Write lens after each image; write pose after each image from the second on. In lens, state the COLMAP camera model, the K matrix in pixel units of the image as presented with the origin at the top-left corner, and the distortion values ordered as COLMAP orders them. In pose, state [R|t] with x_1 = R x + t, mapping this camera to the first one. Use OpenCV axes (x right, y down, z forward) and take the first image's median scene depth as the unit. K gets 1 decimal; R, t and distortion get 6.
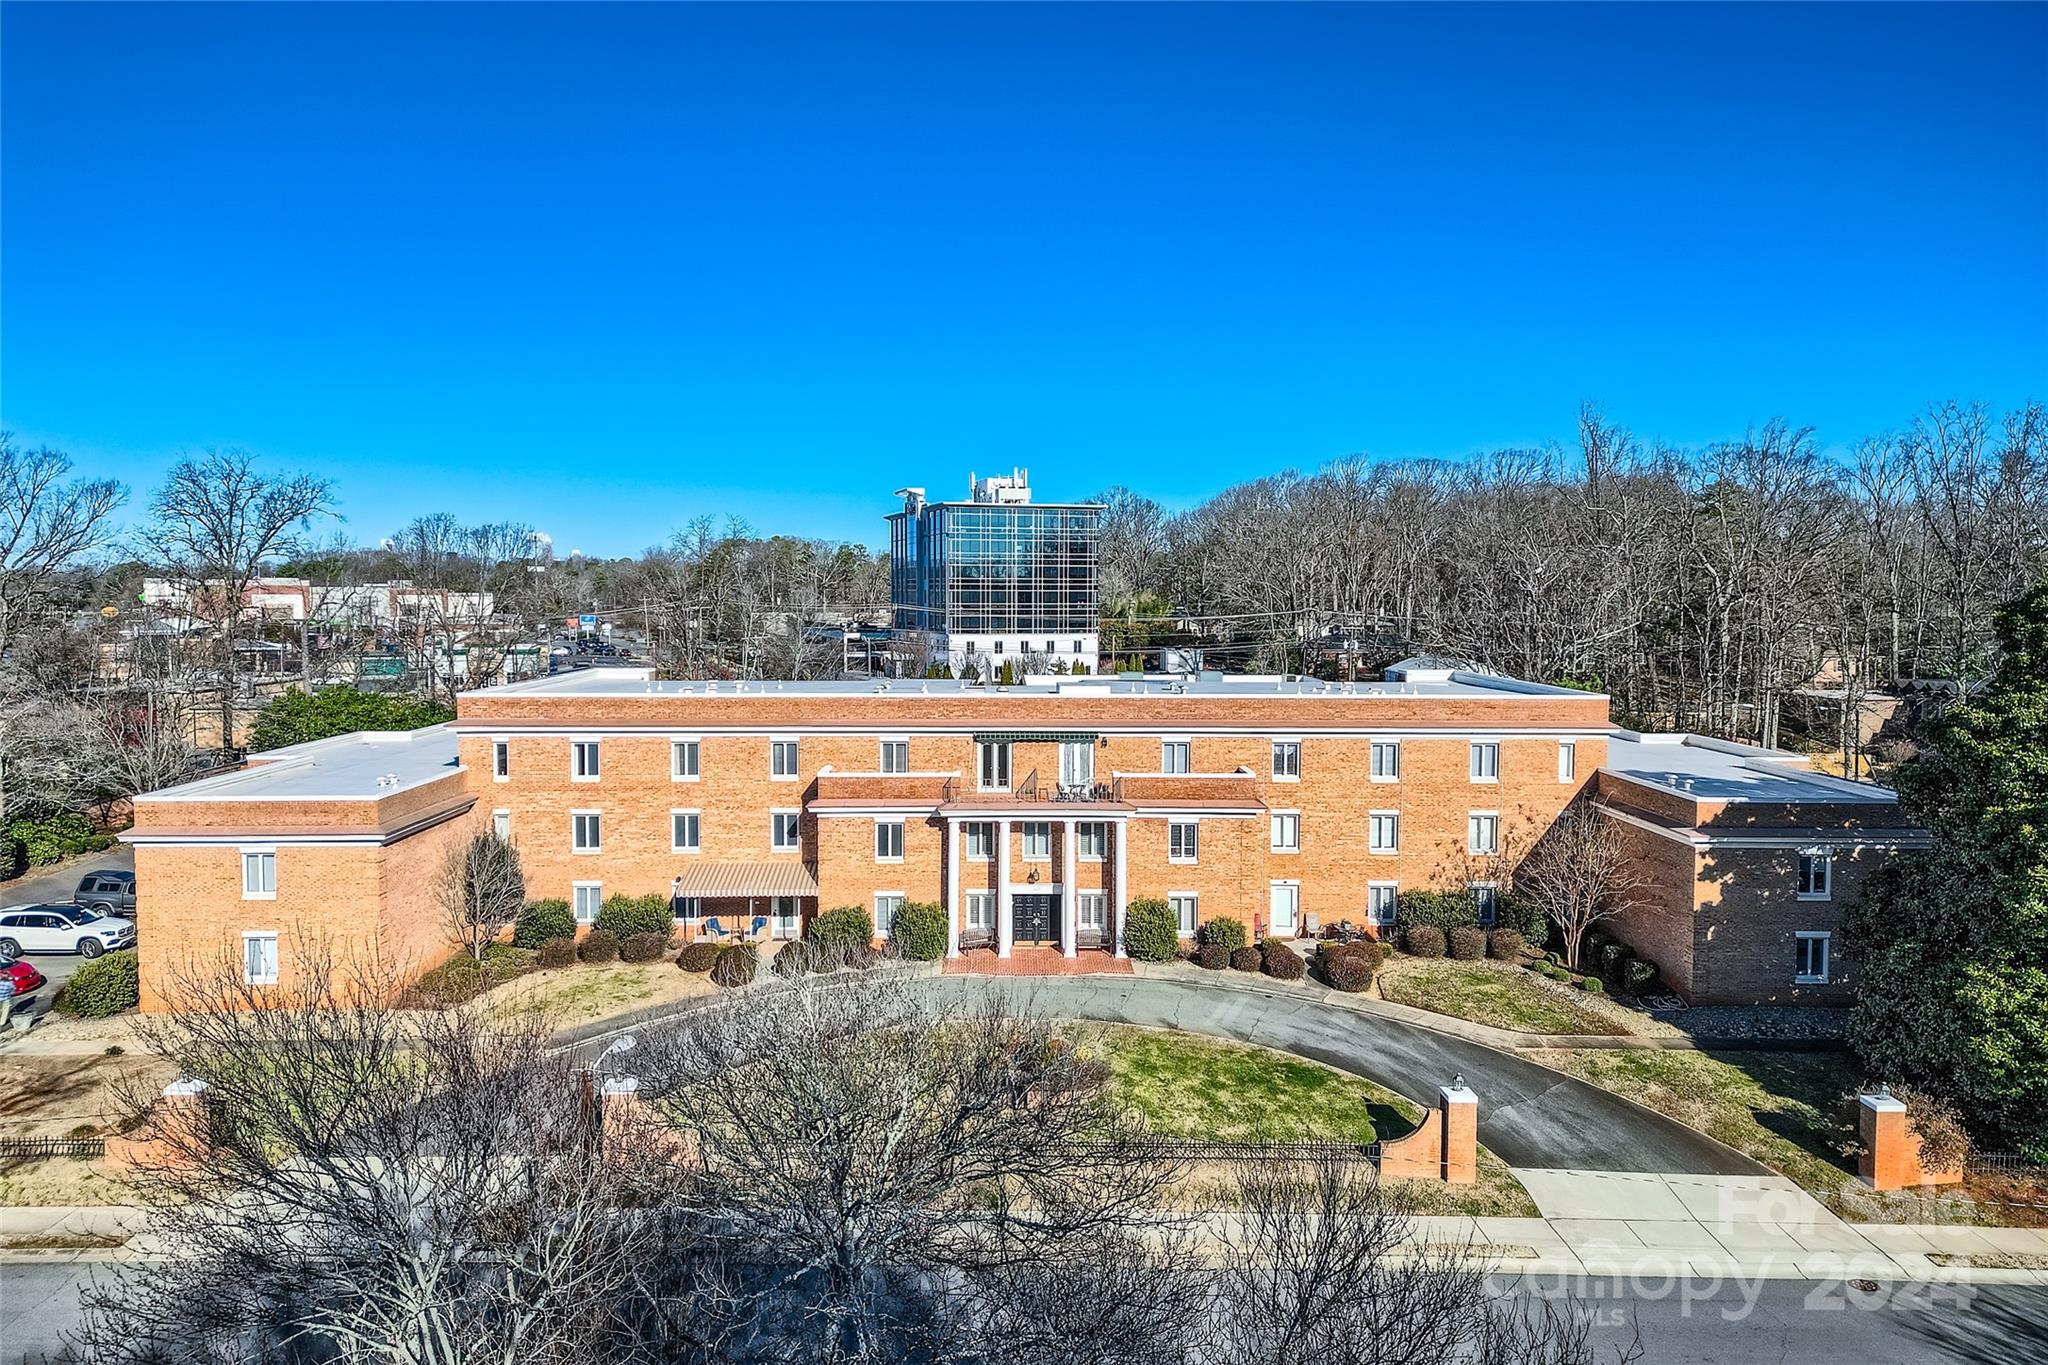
lens RADIAL K [[1418.6, 0, 1021.8], [0, 1418.6, 676.5], [0, 0, 1]] dist [0.093127, -0.103767]
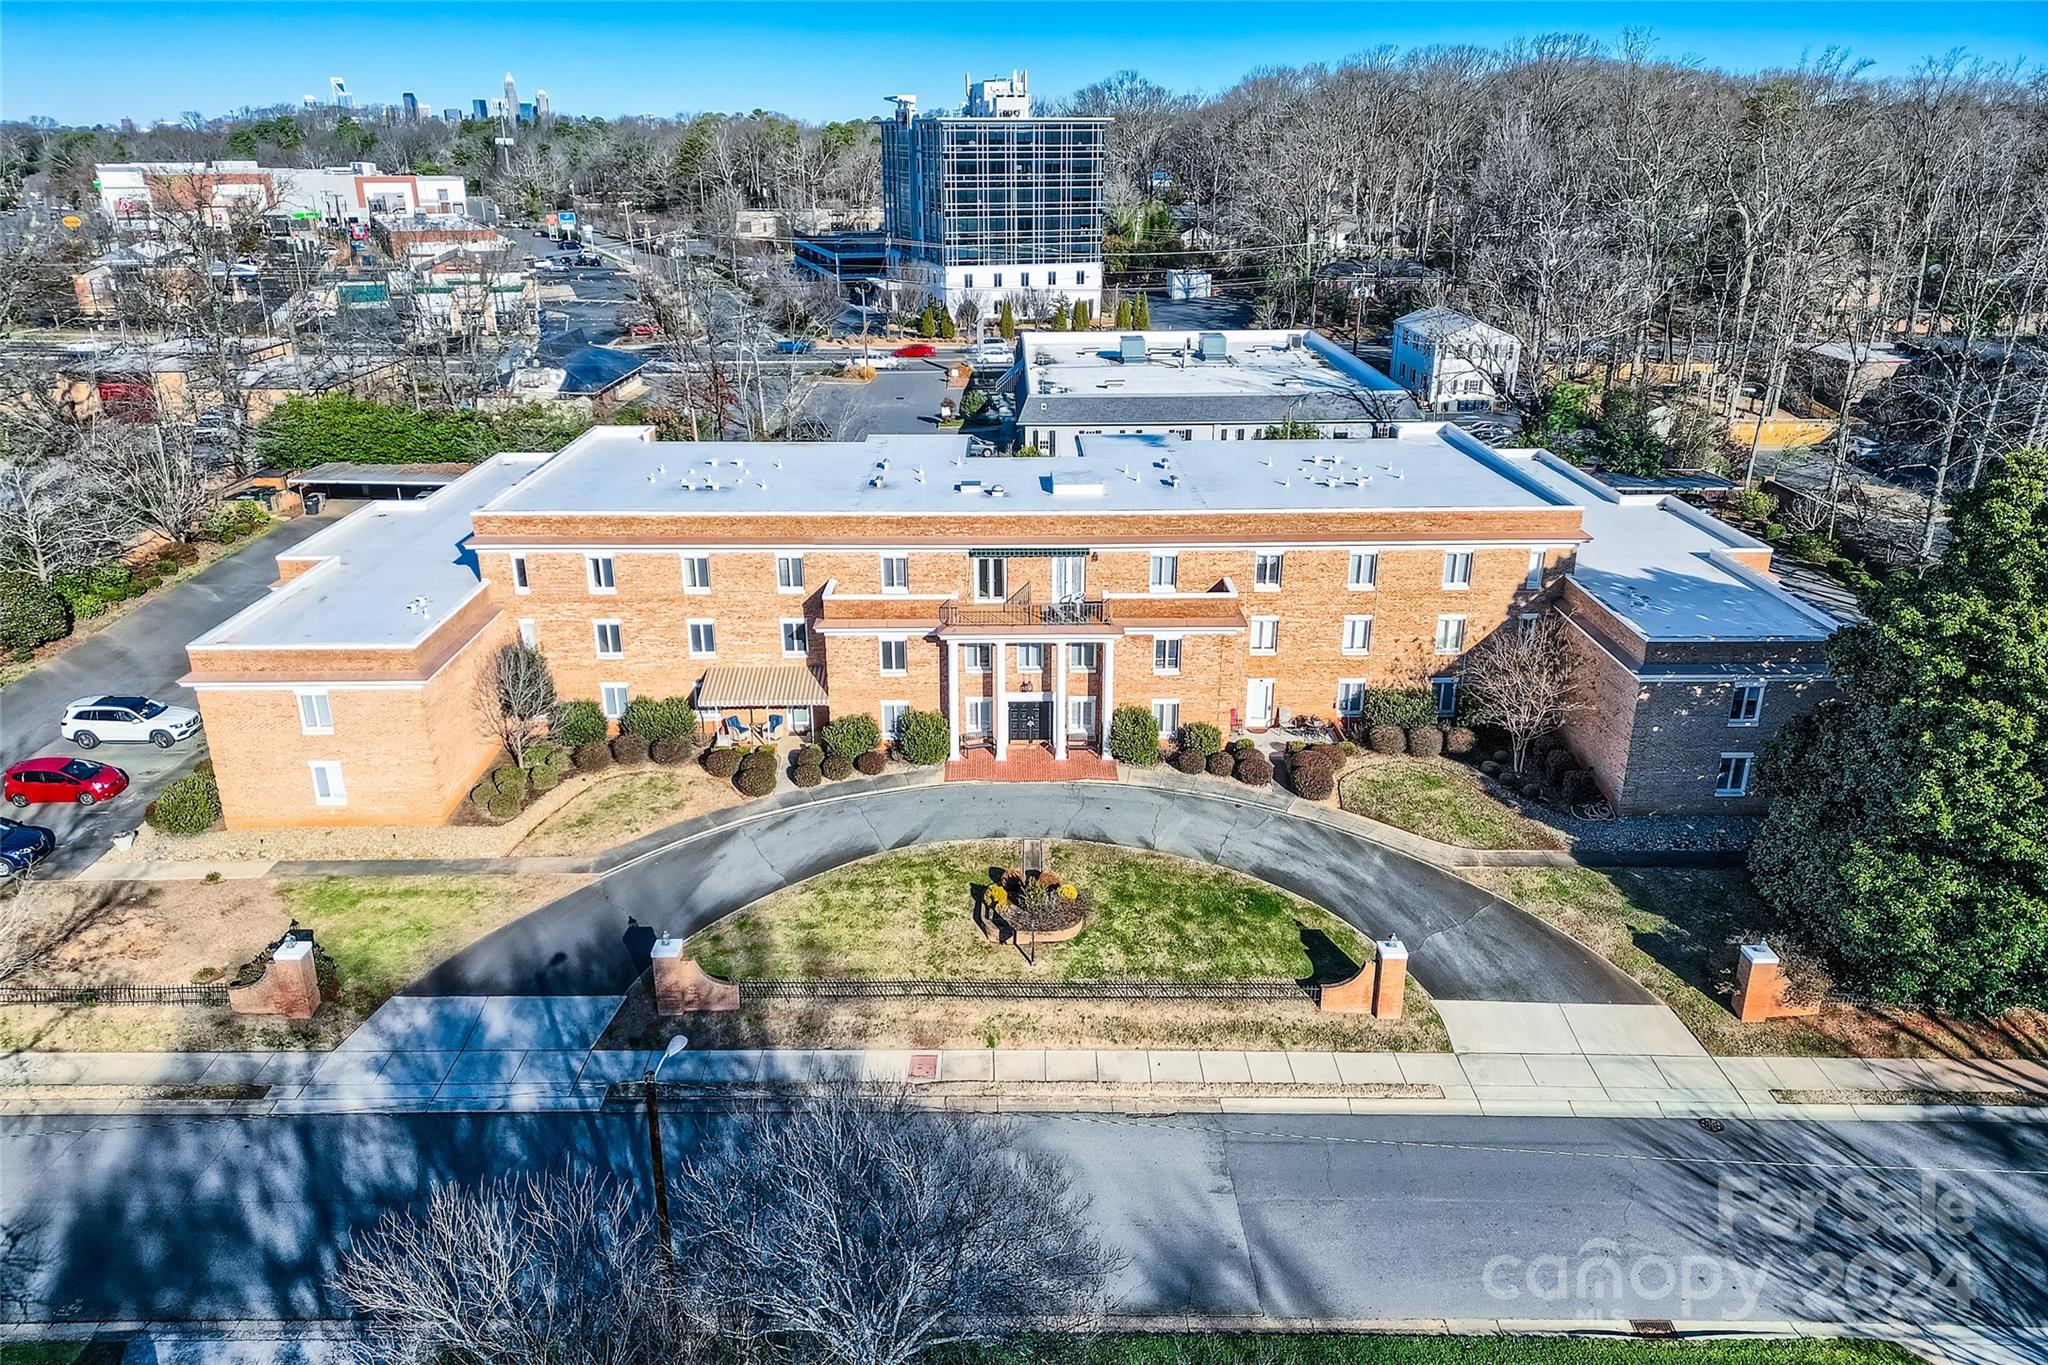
lens RADIAL K [[1418.6, 0, 1021.8], [0, 1418.6, 676.5], [0, 0, 1]] dist [0.093127, -0.103767]
pose [[0.999991, -0.002789, -0.003083, 0.007377], [0.003578, 0.955018, 0.296525, -0.185642], [0.002117, -0.296533, 0.955020, -0.025629]]
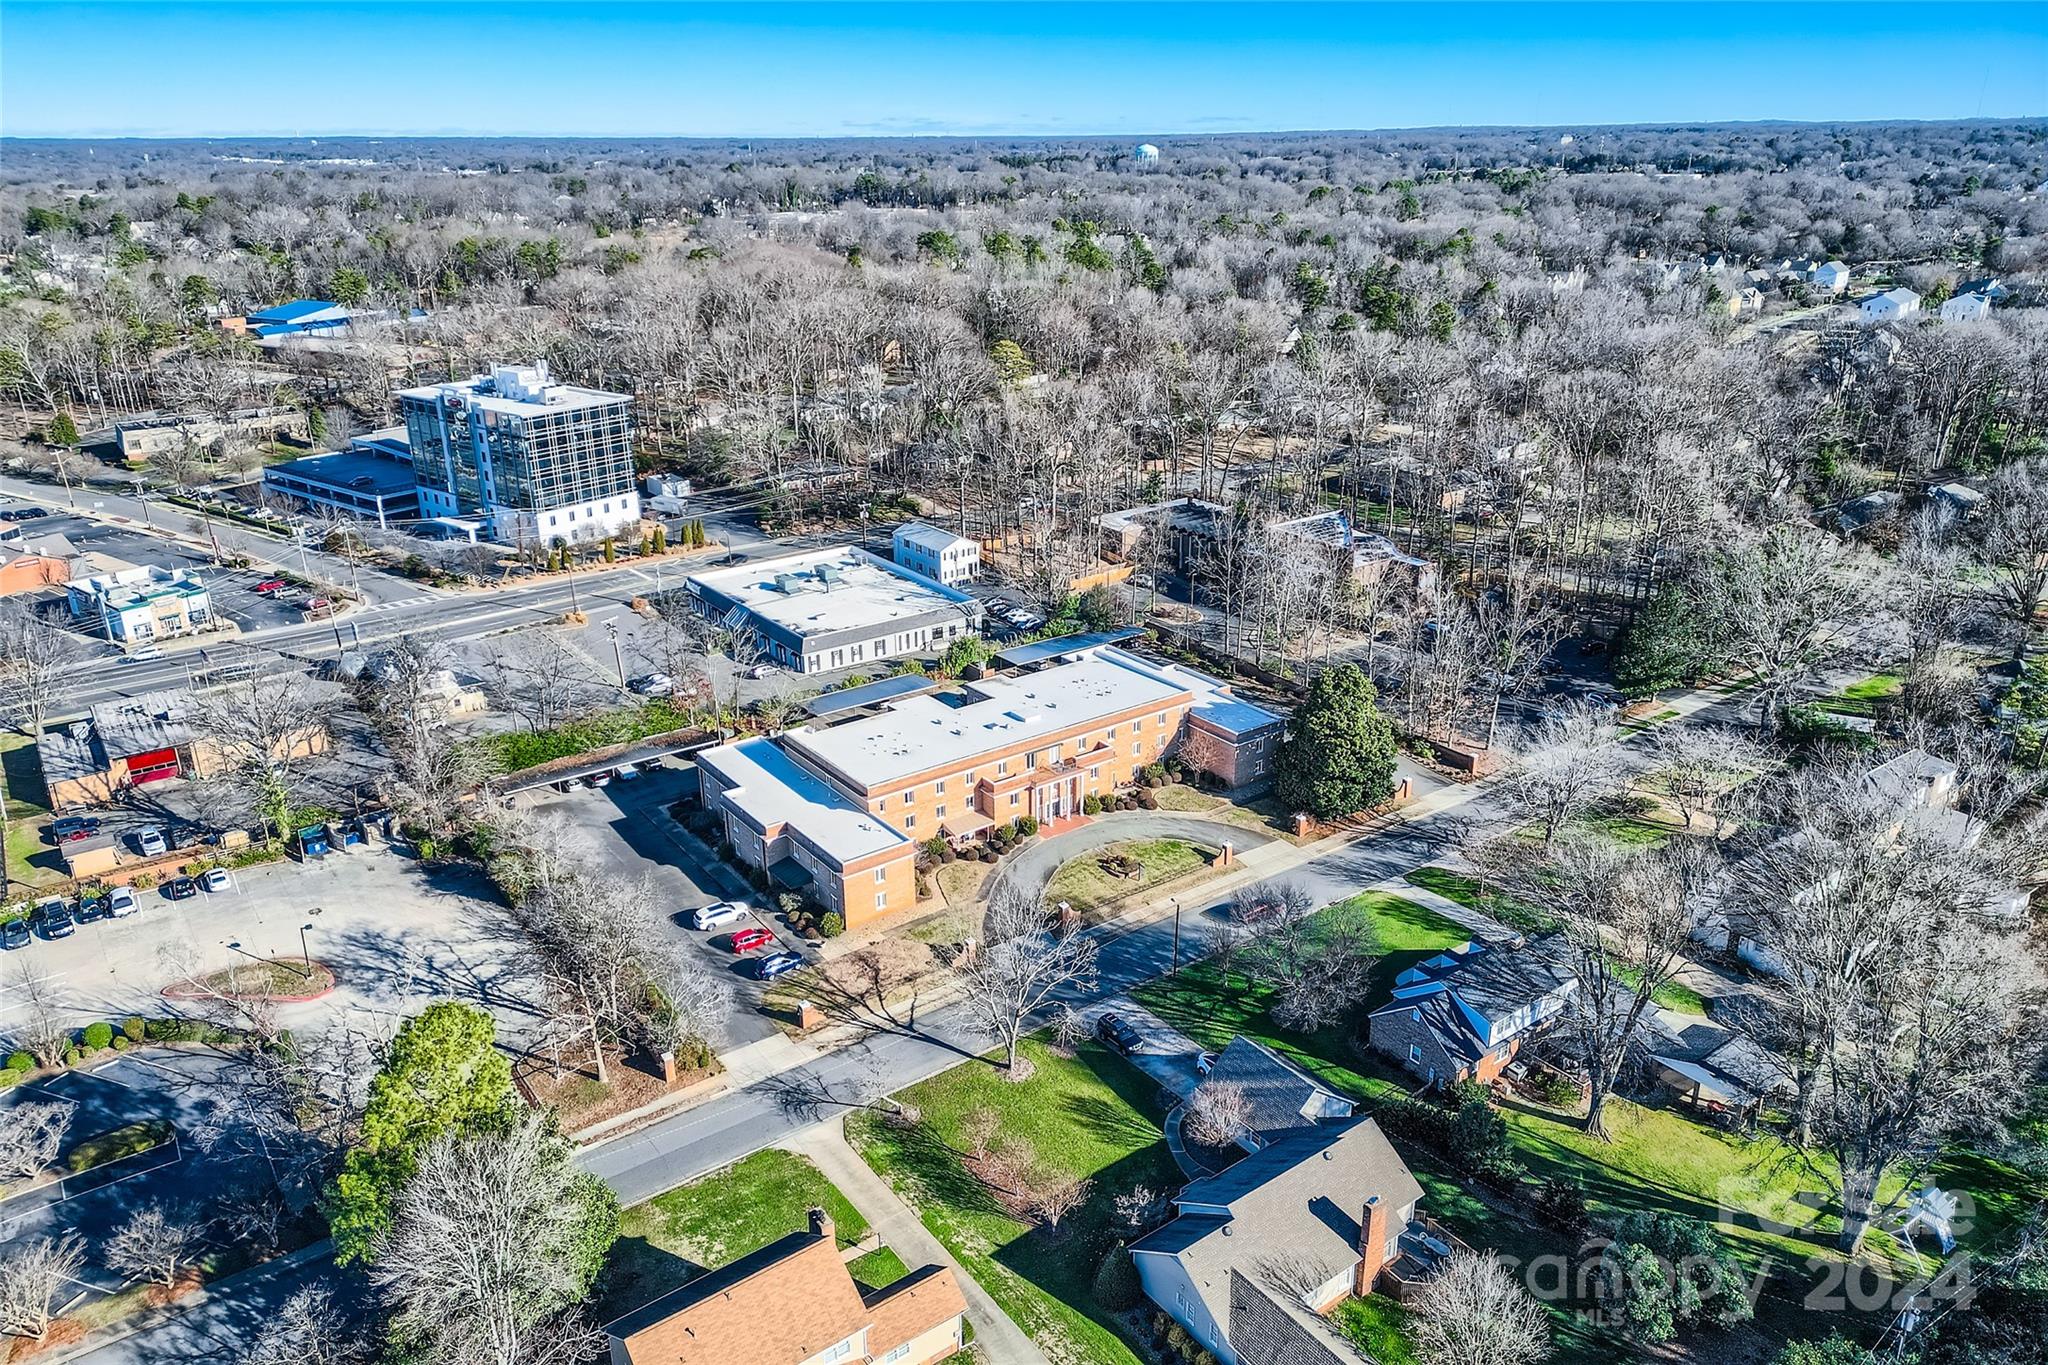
lens RADIAL K [[1418.6, 0, 1021.8], [0, 1418.6, 676.5], [0, 0, 1]] dist [0.093127, -0.103767]
pose [[0.812756, -0.213282, 0.542161, -1.580328], [0.042813, 0.949931, 0.309514, -1.002463], [-0.581029, -0.228348, 0.781193, -1.183672]]
